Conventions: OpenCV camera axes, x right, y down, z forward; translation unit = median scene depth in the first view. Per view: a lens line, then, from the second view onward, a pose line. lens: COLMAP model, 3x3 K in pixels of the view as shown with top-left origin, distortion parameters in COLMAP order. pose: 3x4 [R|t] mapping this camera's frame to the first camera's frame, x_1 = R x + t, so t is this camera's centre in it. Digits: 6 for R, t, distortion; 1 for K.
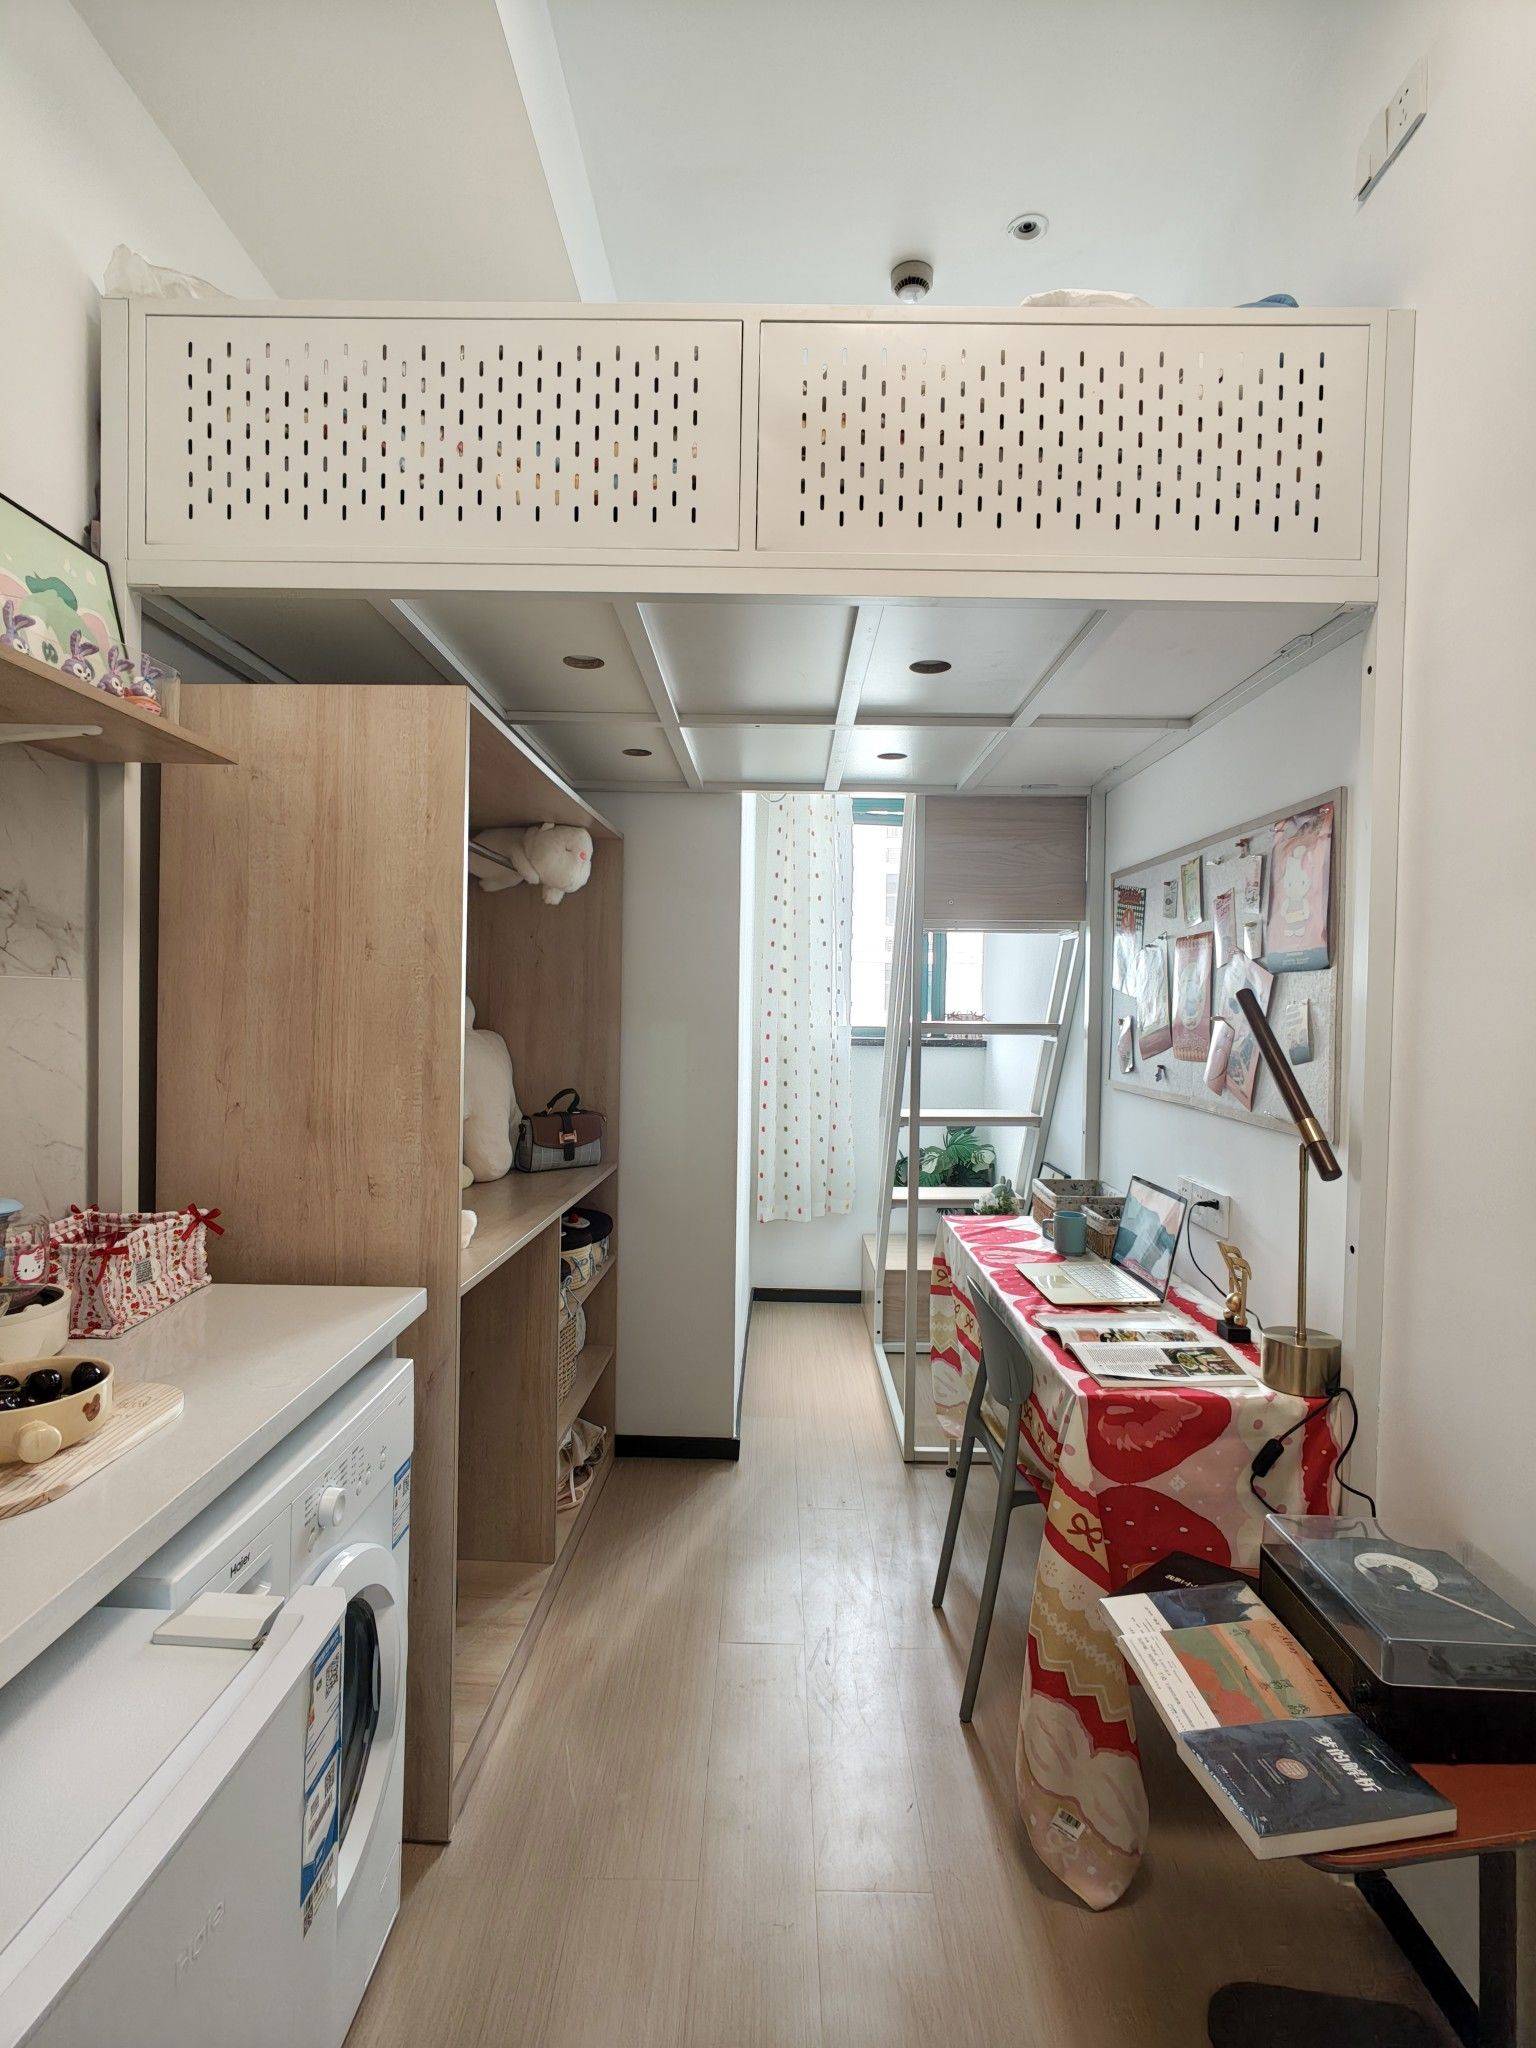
lens RADIAL K [[1039.0, 0, 774.0], [0, 1039.0, 1014.8], [0, 0, 1]] dist [-0.000547, 0.002049]
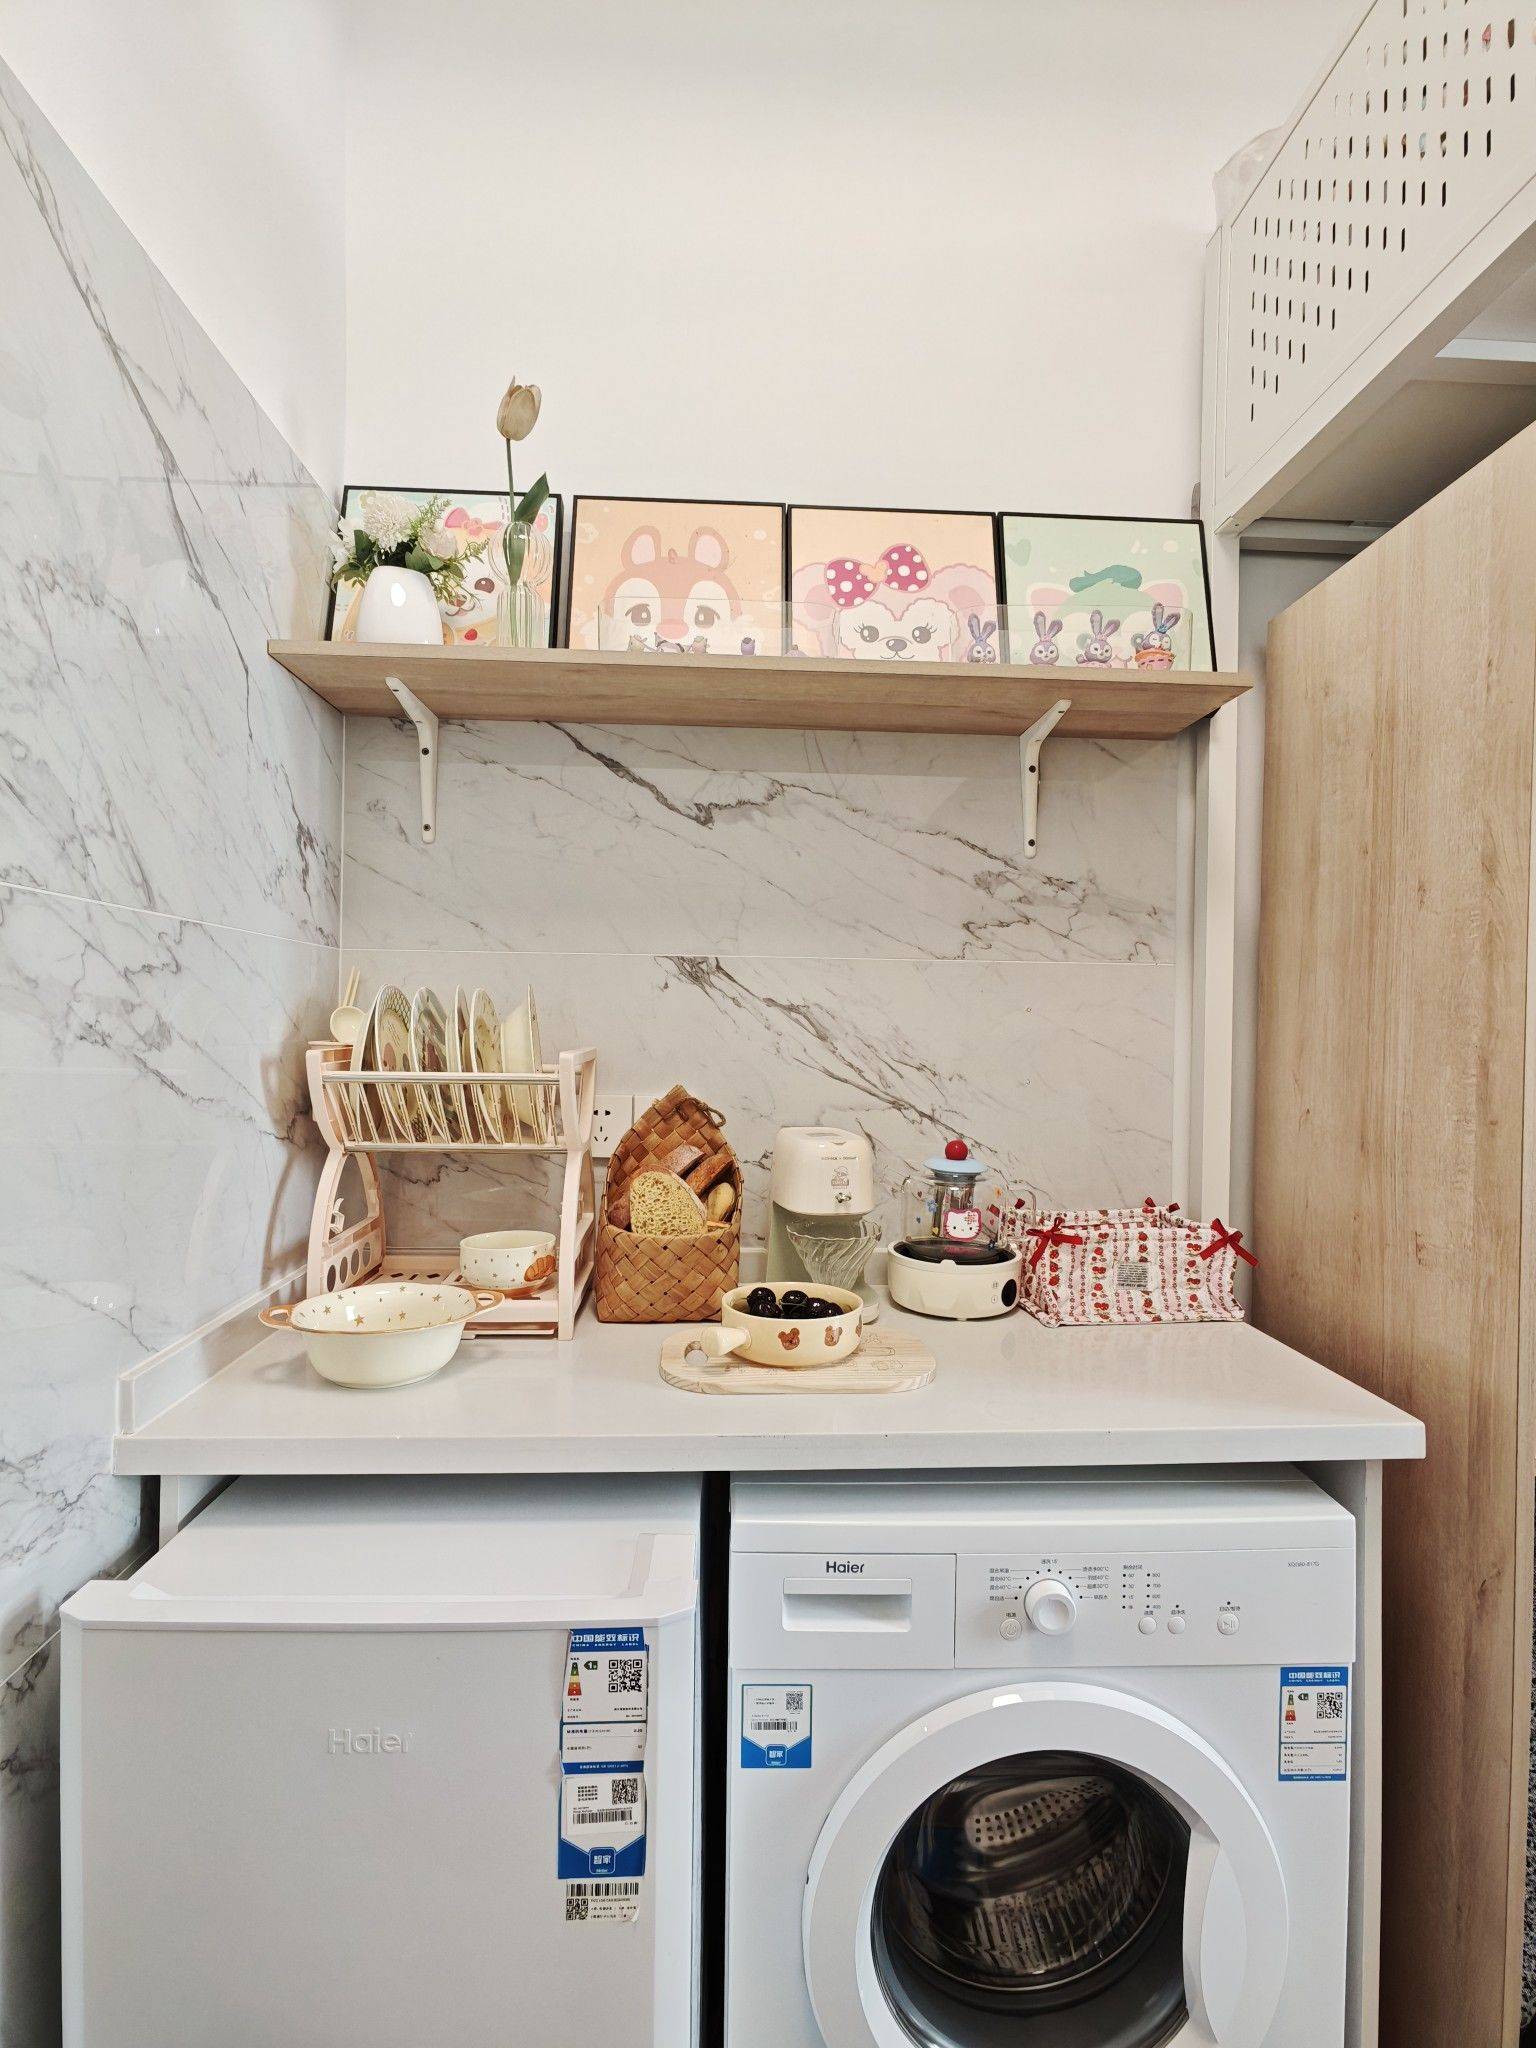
lens RADIAL K [[1039.0, 0, 765.7], [0, 1039.0, 1022.4], [0, 0, 1]] dist [-0.000547, 0.002049]
pose [[0.063804, -0.015136, -0.997848, 0.227393], [-0.024346, 0.999564, -0.016718, 0.038070], [0.997665, 0.025360, 0.063408, 0.488705]]
